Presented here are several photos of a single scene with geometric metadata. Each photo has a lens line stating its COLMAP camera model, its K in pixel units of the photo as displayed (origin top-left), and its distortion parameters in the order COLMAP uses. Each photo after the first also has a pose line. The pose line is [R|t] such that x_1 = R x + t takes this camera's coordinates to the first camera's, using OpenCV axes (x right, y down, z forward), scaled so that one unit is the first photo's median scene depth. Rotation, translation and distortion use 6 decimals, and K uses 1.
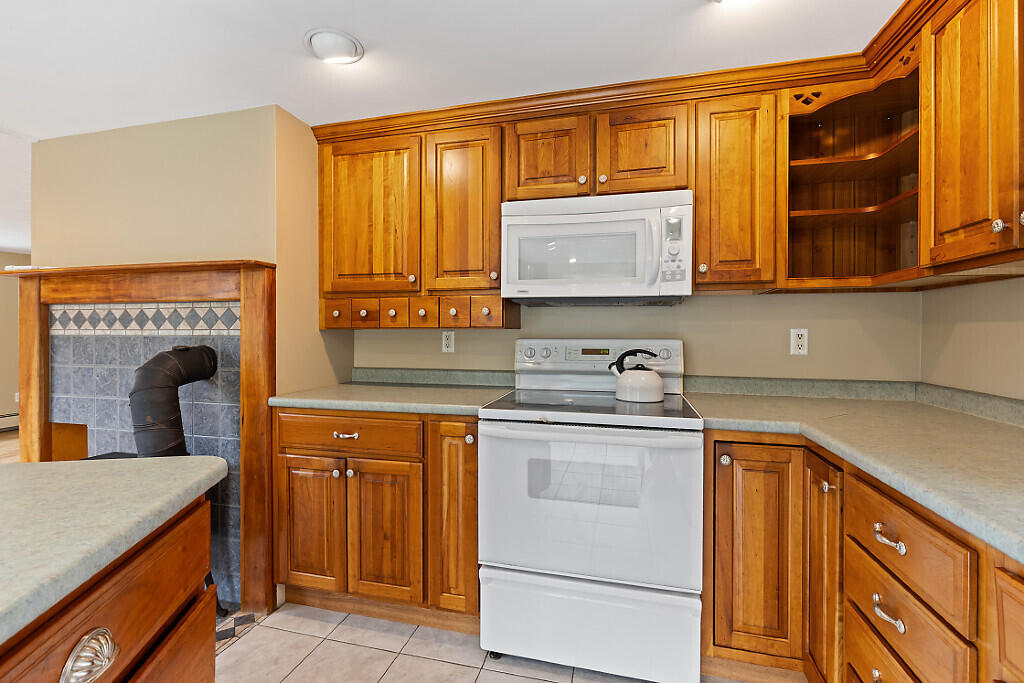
lens RADIAL K [[462.2, 0, 505.1], [0, 462.2, 334.8], [0, 0, 1]] dist [-0.000078, -0.000591]
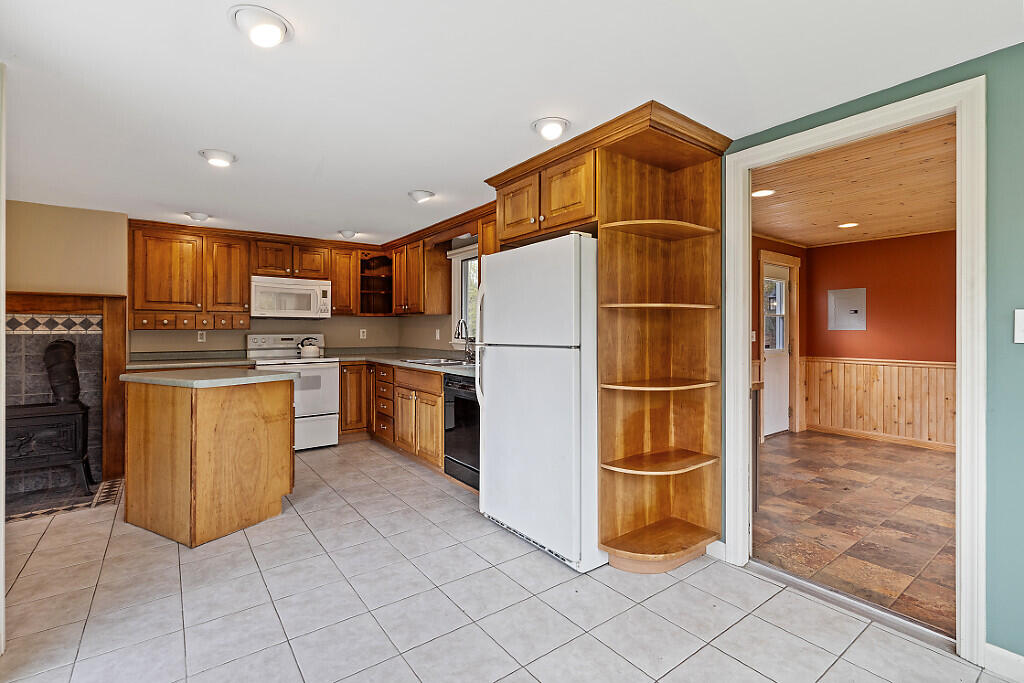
lens RADIAL K [[462.2, 0, 505.1], [0, 462.2, 334.8], [0, 0, 1]] dist [-0.000078, -0.000591]
pose [[0.635225, -0.010099, 0.772261, -0.996549], [0.004744, 0.999947, 0.009174, -0.003174], [-0.772313, -0.002164, 0.635239, -1.463877]]
